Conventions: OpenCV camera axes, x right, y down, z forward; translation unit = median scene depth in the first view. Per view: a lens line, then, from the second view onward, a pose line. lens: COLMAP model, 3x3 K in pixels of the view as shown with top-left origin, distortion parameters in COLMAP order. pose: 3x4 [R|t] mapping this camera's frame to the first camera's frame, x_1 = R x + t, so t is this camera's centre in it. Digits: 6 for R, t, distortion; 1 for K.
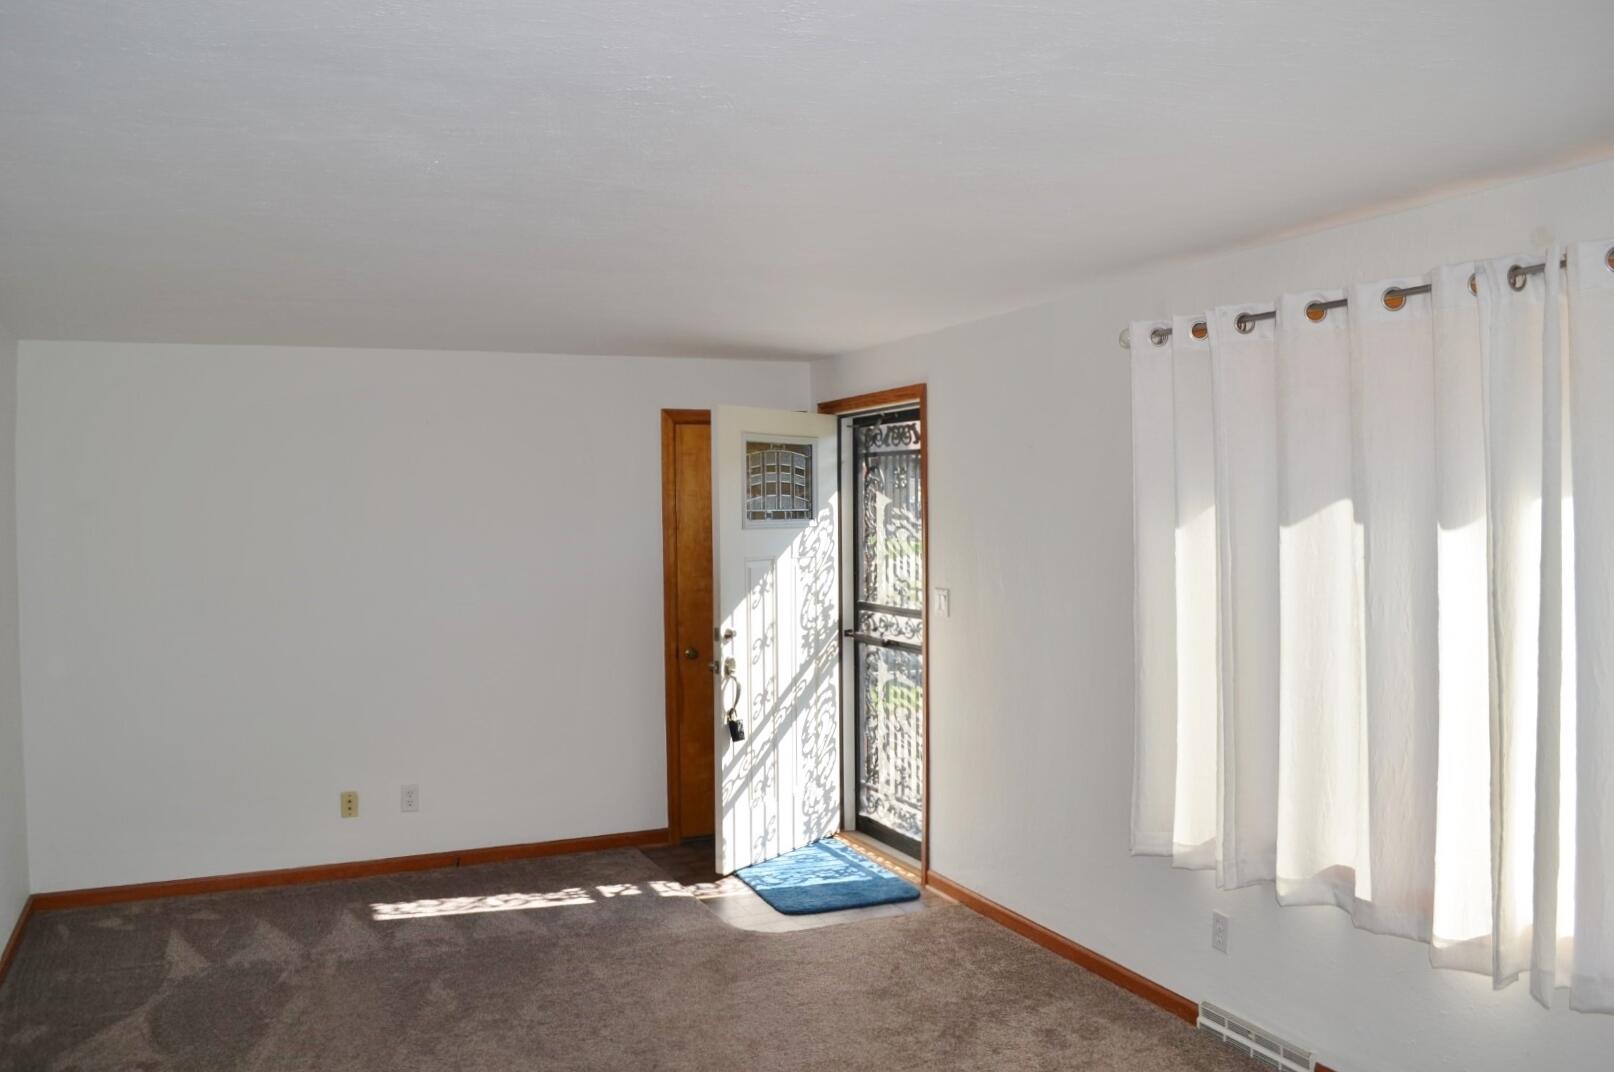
lens RADIAL K [[1286.1, 0, 822.0], [0, 1286.1, 535.0], [0, 0, 1]] dist [-0.074105, 0.008277]
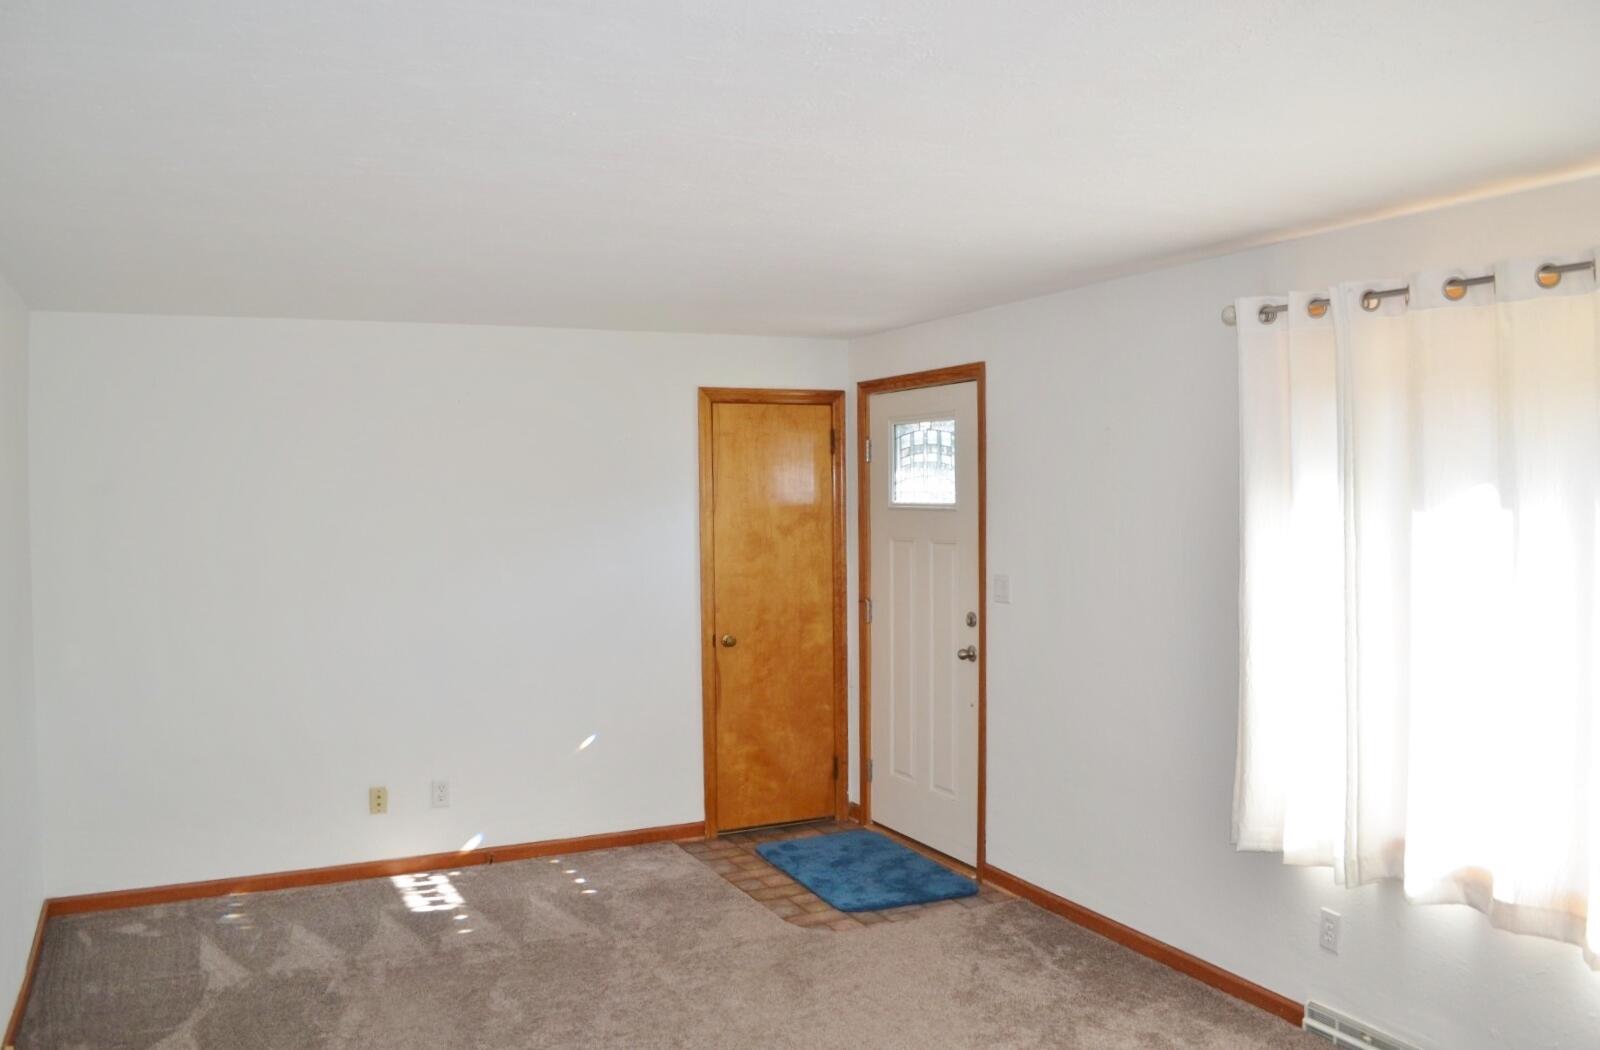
lens RADIAL K [[1275.0, 0, 784.3], [0, 1275.0, 520.9], [0, 0, 1]] dist [-0.074105, 0.008277]
pose [[0.999631, 0.001216, 0.027122, -0.118145], [-0.001332, 0.999990, 0.004234, -0.002504], [-0.027117, -0.004268, 0.999623, 0.056762]]
